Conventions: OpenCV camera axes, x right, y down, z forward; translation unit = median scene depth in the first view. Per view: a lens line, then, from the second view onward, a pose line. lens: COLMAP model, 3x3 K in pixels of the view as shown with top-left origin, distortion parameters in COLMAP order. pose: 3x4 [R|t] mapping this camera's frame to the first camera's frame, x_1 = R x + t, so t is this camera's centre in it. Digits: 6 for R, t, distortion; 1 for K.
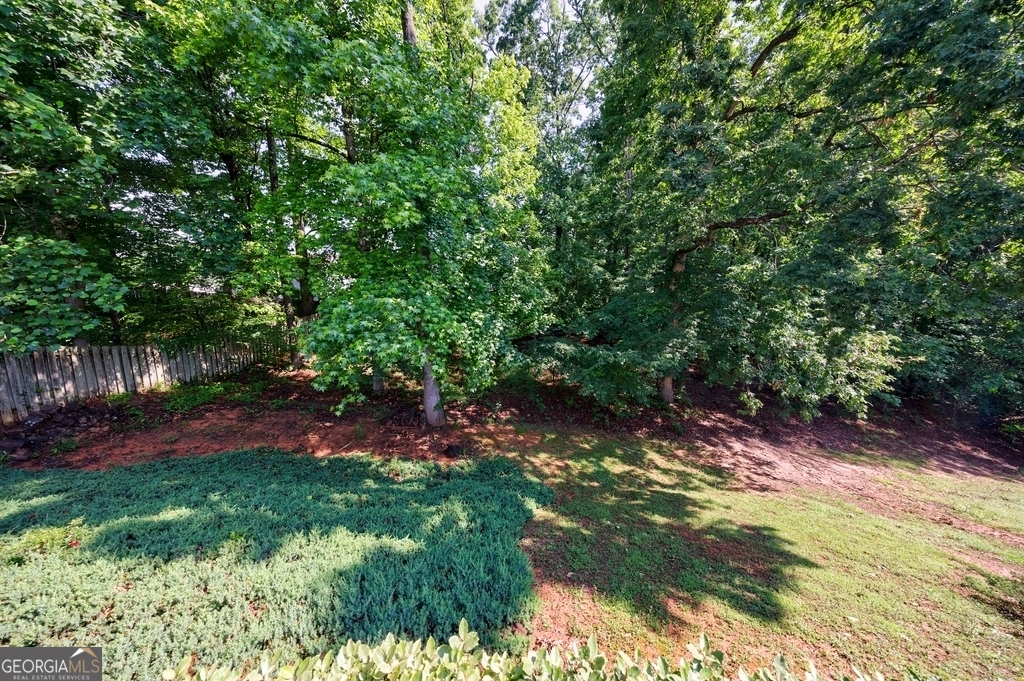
lens RADIAL K [[279.1, 0, 514.2], [0, 279.1, 345.0], [0, 0, 1]] dist [0.000670, 0.000002]
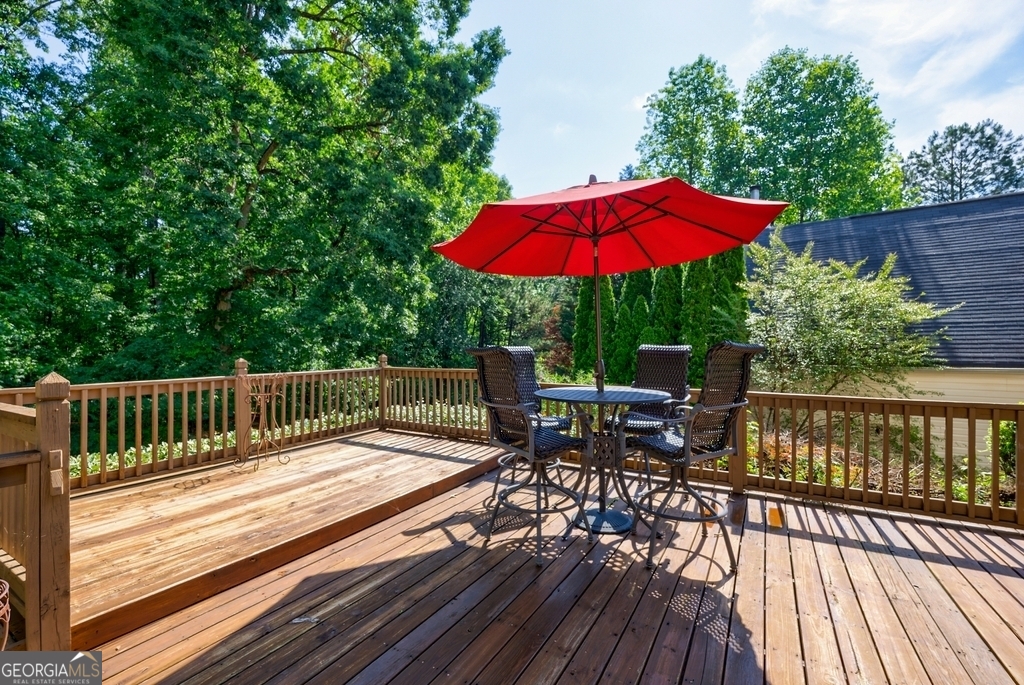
lens RADIAL K [[436.7, 0, 501.1], [0, 436.7, 348.4], [0, 0, 1]] dist [-0.008194, 0.000126]
pose [[0.500201, -0.003211, 0.865903, -0.224352], [0.152348, 0.984720, -0.084354, 0.143778], [-0.852402, 0.174113, 0.493048, -0.551794]]
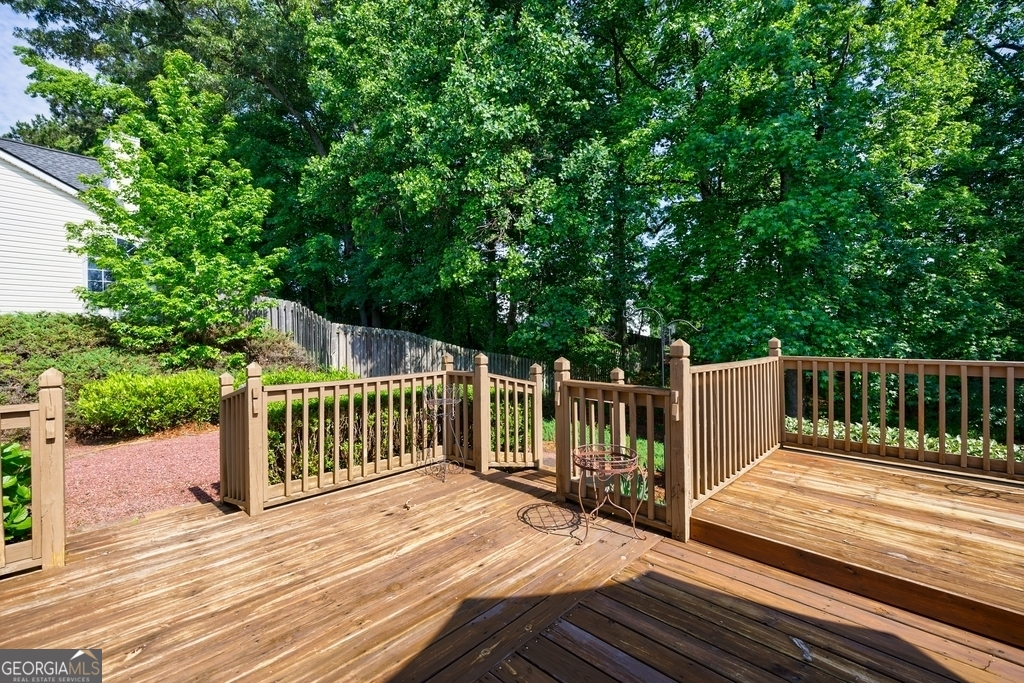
lens RADIAL K [[436.7, 0, 520.0], [0, 436.7, 336.5], [0, 0, 1]] dist [-0.008194, 0.000126]
pose [[0.733505, -0.006669, -0.679651, -0.014194], [-0.106917, 0.986371, -0.125067, 0.154121], [0.671222, 0.164404, 0.722795, -0.568221]]
